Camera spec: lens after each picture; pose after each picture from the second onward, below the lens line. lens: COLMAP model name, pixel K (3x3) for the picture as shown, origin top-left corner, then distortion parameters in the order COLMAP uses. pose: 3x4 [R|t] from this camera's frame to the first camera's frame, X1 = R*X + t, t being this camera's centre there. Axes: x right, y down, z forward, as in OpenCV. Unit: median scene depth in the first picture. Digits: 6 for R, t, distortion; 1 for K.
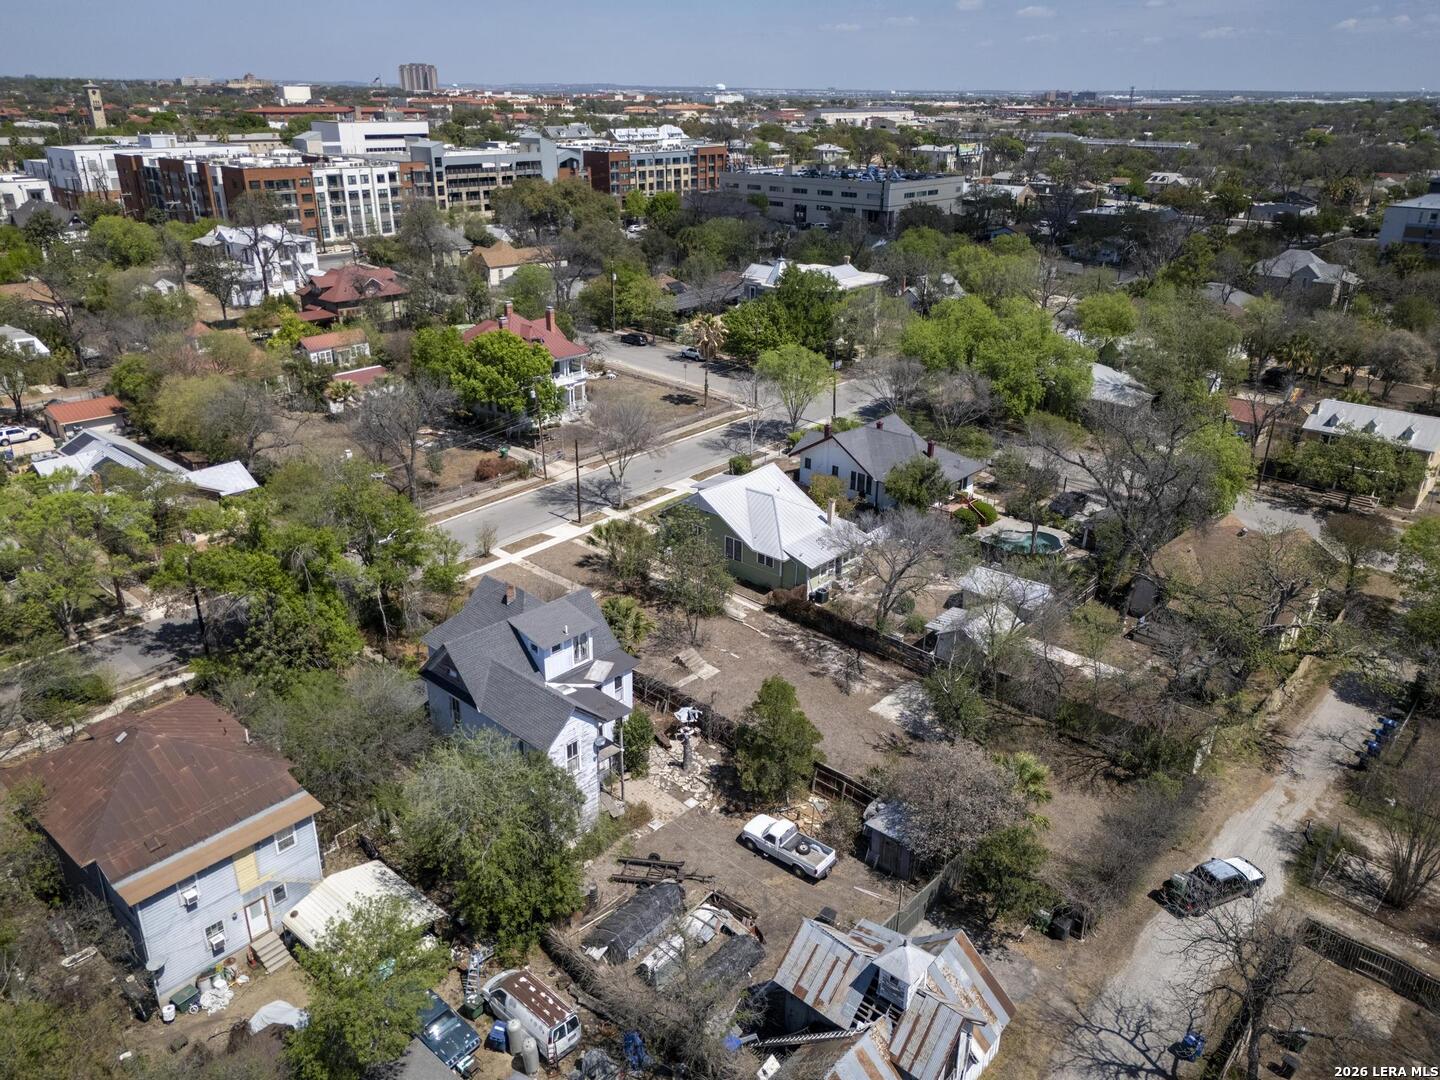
lens RADIAL K [[1059.0, 0, 718.7], [0, 1059.0, 537.1], [0, 0, 1]] dist [0.070551, -0.059090]
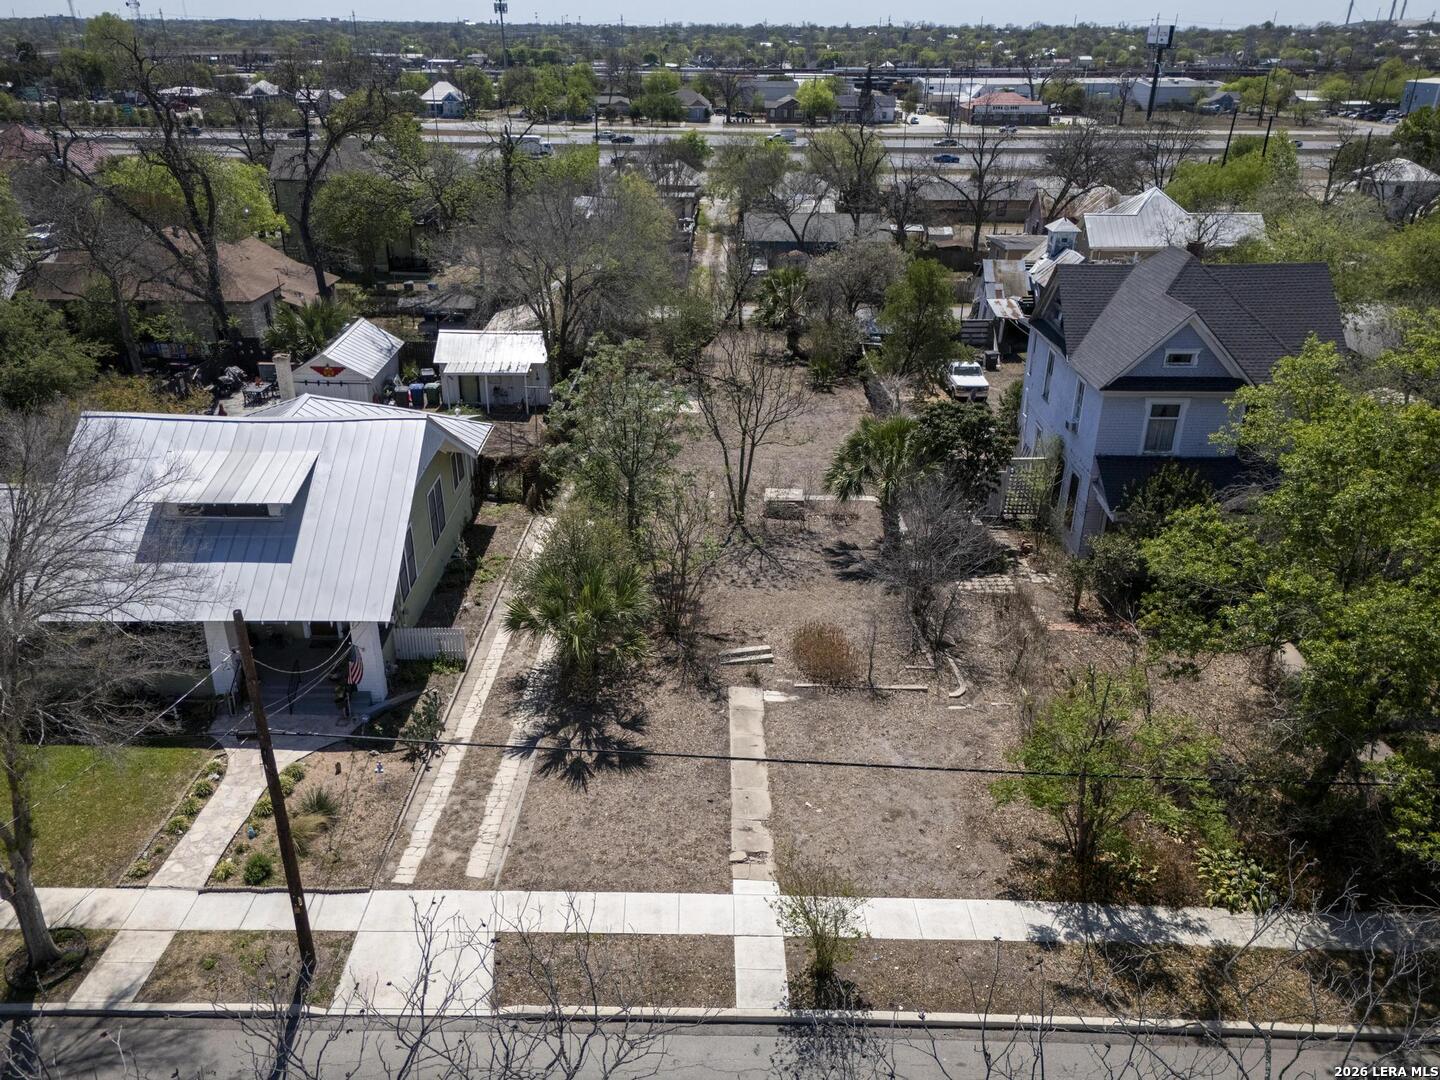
lens RADIAL K [[1059.0, 0, 718.7], [0, 1059.0, 537.1], [0, 0, 1]] dist [0.070551, -0.059090]
pose [[-0.670945, -0.327140, 0.665442, -0.304521], [0.279363, 0.719770, 0.635521, -0.192349], [-0.686870, 0.612299, -0.391535, 0.974113]]
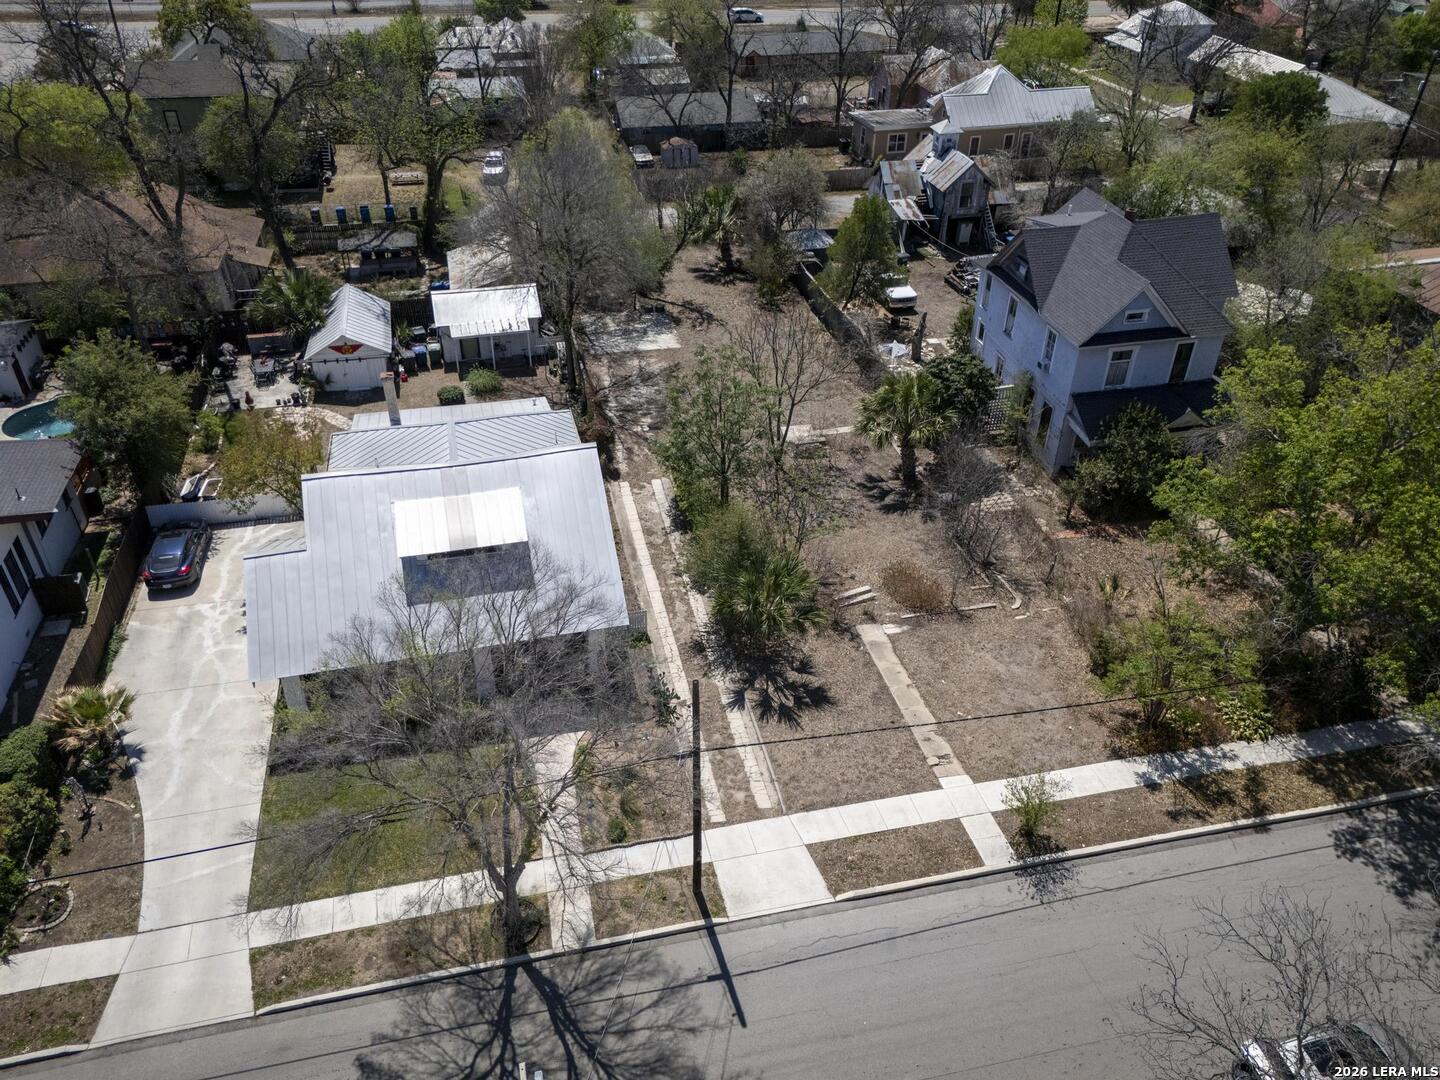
lens RADIAL K [[1059.0, 0, 718.7], [0, 1059.0, 537.1], [0, 0, 1]] dist [0.070551, -0.059090]
pose [[-0.823616, -0.339566, 0.454260, -0.242893], [0.208269, 0.563910, 0.799143, -0.319732], [-0.527524, 0.752795, -0.393724, 1.040597]]
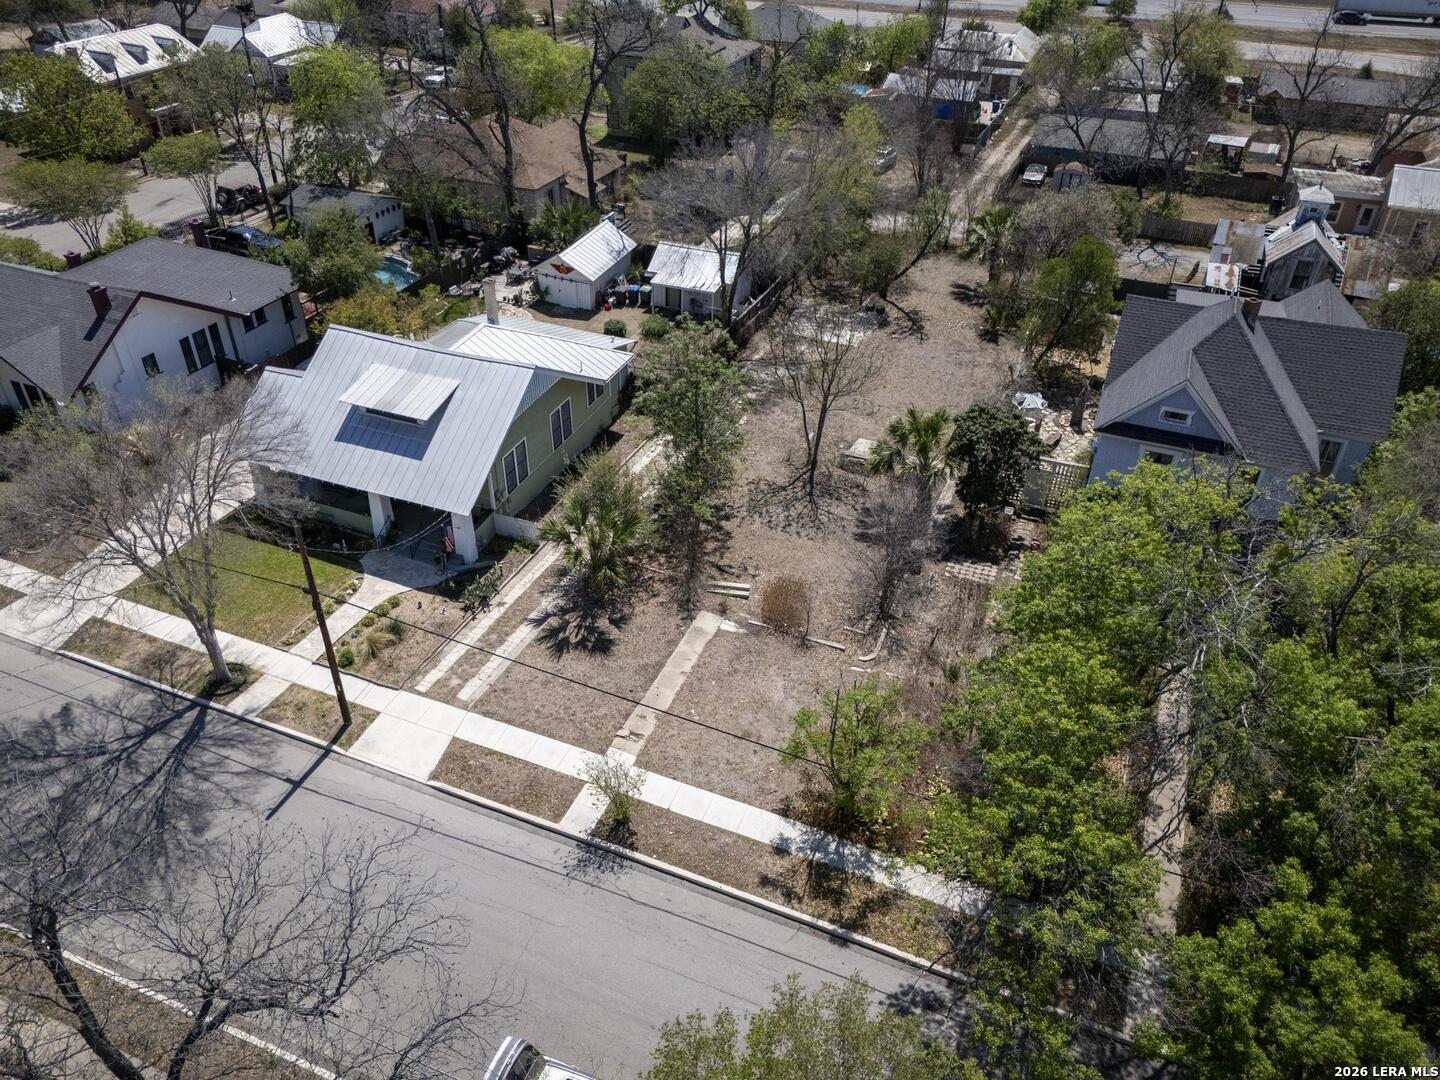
lens RADIAL K [[1059.0, 0, 718.7], [0, 1059.0, 537.1], [0, 0, 1]] dist [0.070551, -0.059090]
pose [[-0.342902, -0.551907, 0.760143, -0.417476], [0.352727, 0.674343, 0.648726, -0.249099], [-0.870633, 0.490572, -0.036561, 0.870474]]
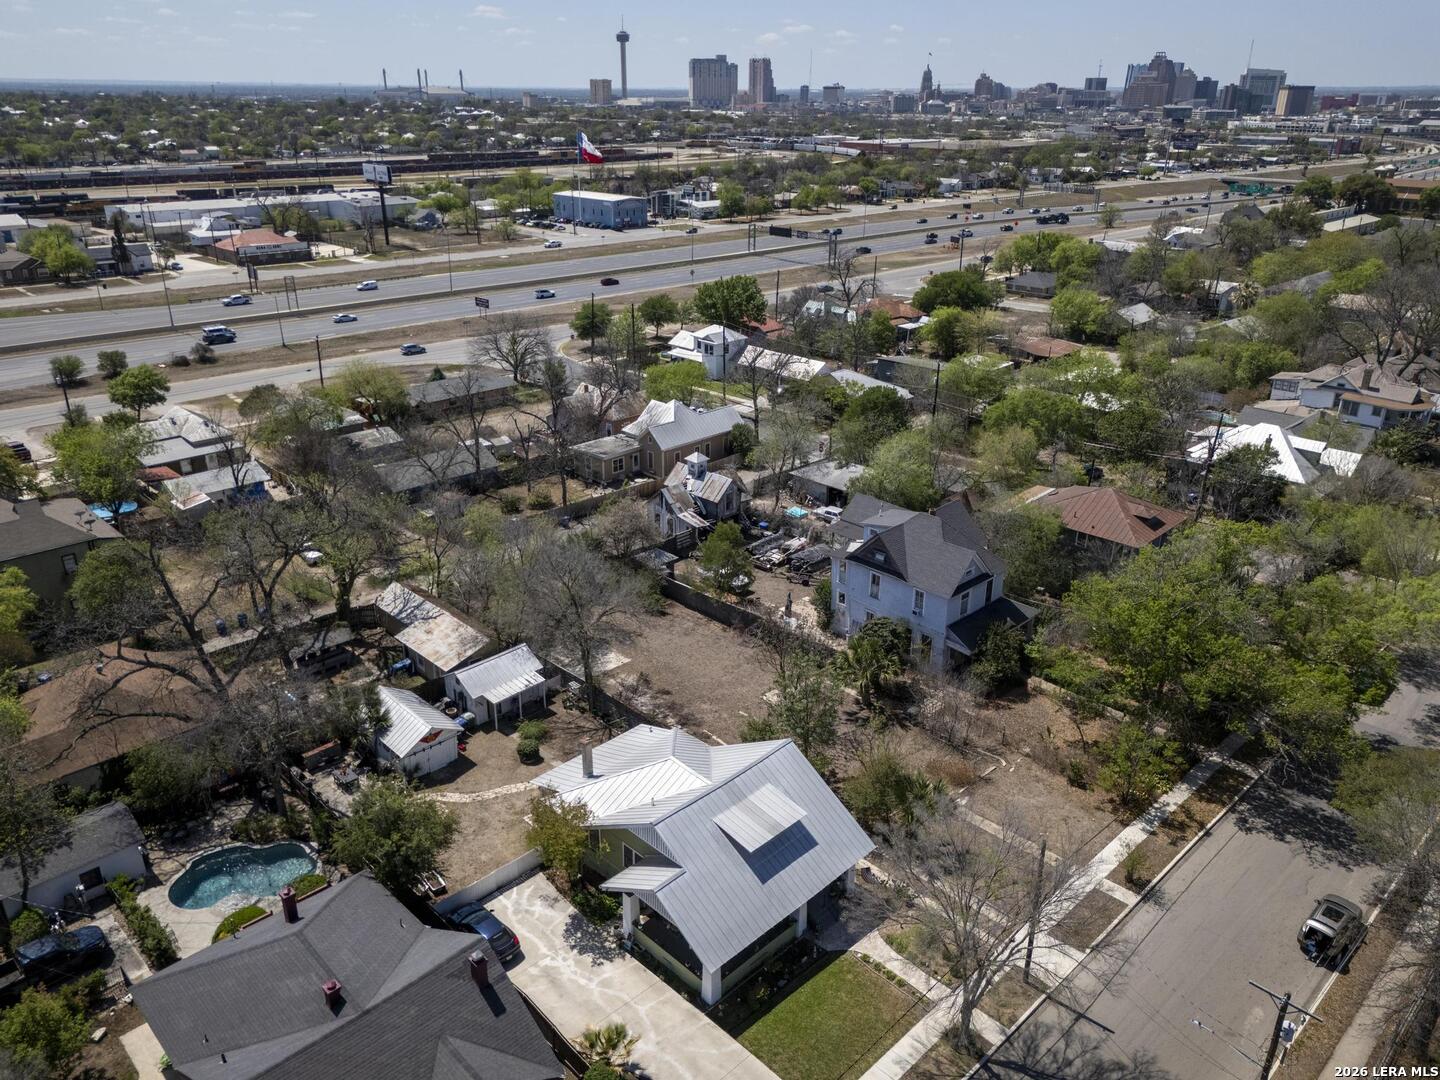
lens RADIAL K [[1059.0, 0, 718.7], [0, 1059.0, 537.1], [0, 0, 1]] dist [0.070551, -0.059090]
pose [[-0.998207, -0.030342, 0.051590, -0.004948], [0.015880, 0.696813, 0.717077, -0.531462], [-0.057706, 0.716611, -0.695082, 1.211564]]
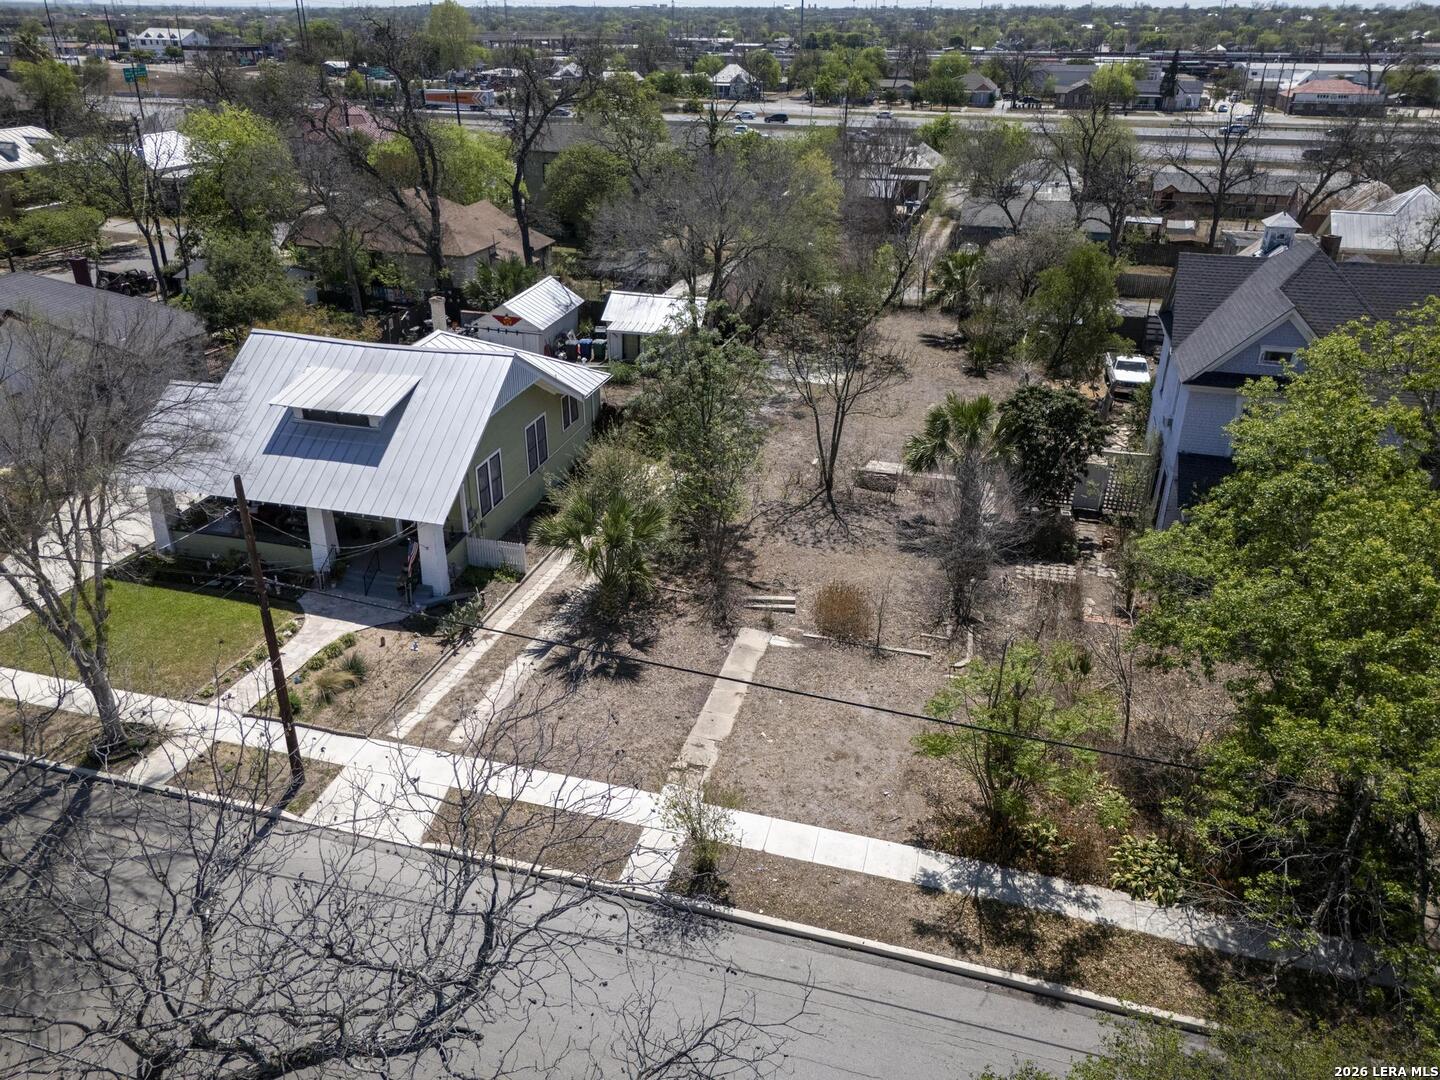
lens RADIAL K [[1059.0, 0, 718.7], [0, 1059.0, 537.1], [0, 0, 1]] dist [0.070551, -0.059090]
pose [[-0.451864, -0.401520, 0.796618, -0.364893], [0.339304, 0.748514, 0.569736, -0.174878], [-0.825041, 0.527739, -0.201989, 0.934765]]
